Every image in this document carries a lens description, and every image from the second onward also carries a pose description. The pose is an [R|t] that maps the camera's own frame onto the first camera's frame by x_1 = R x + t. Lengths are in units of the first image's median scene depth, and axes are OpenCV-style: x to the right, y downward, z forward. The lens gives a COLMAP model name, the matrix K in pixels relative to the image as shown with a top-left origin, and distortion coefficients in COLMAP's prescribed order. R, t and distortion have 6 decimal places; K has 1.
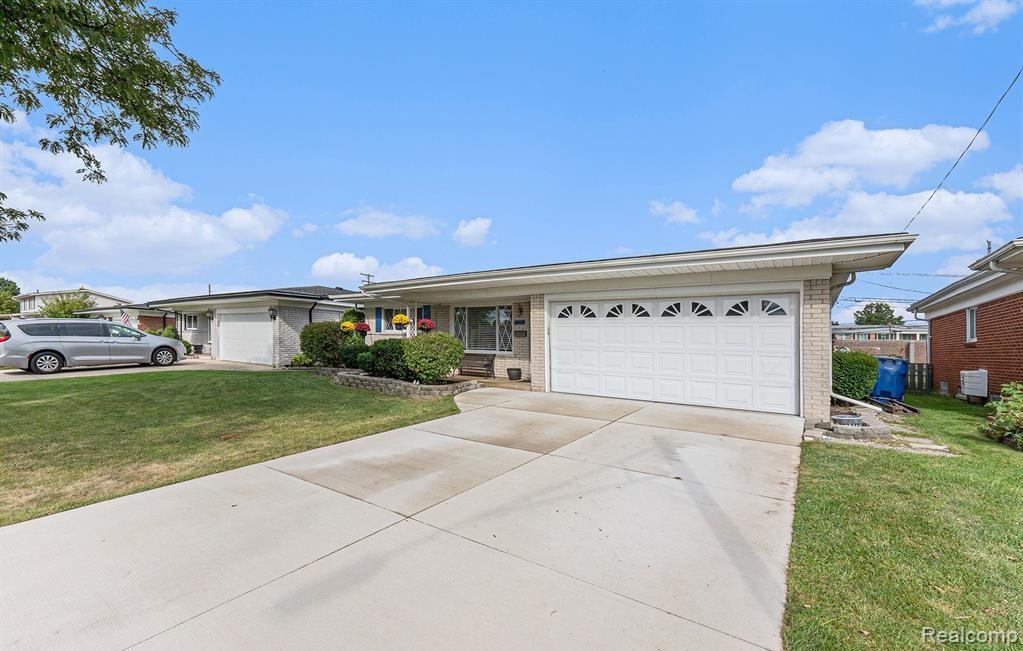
lens RADIAL K [[446.9, 0, 497.6], [0, 446.9, 324.0], [0, 0, 1]] dist [0.001093, 0.000034]
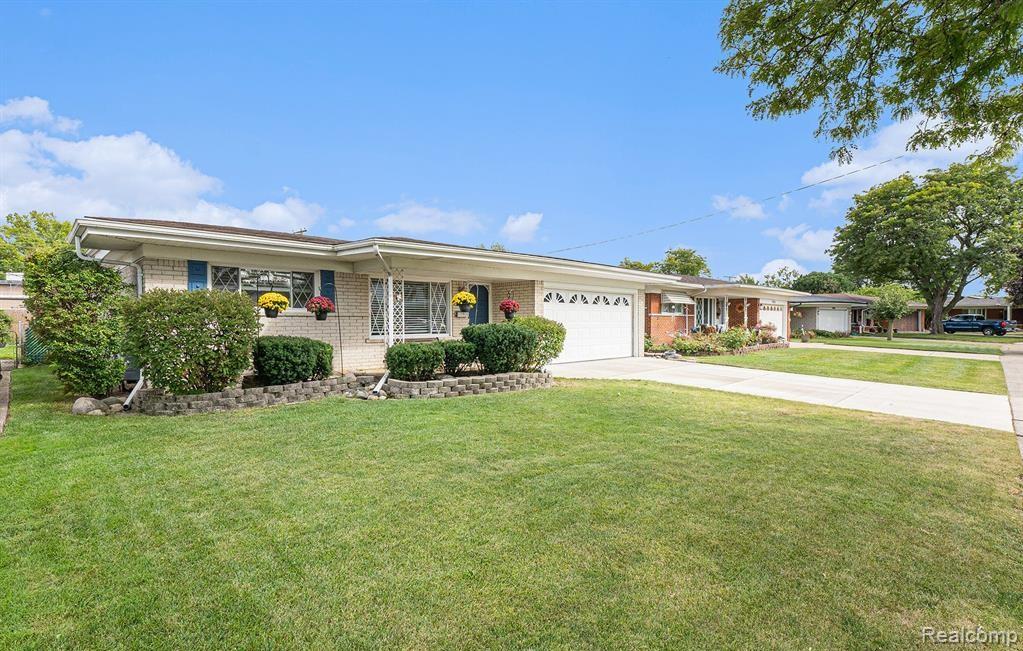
lens RADIAL K [[446.9, 0, 497.6], [0, 446.9, 324.0], [0, 0, 1]] dist [0.001093, 0.000034]
pose [[0.213067, -0.031599, 0.976526, -1.098109], [-0.033842, 0.998638, 0.039698, 0.001828], [-0.976451, -0.041506, 0.211708, 0.901934]]
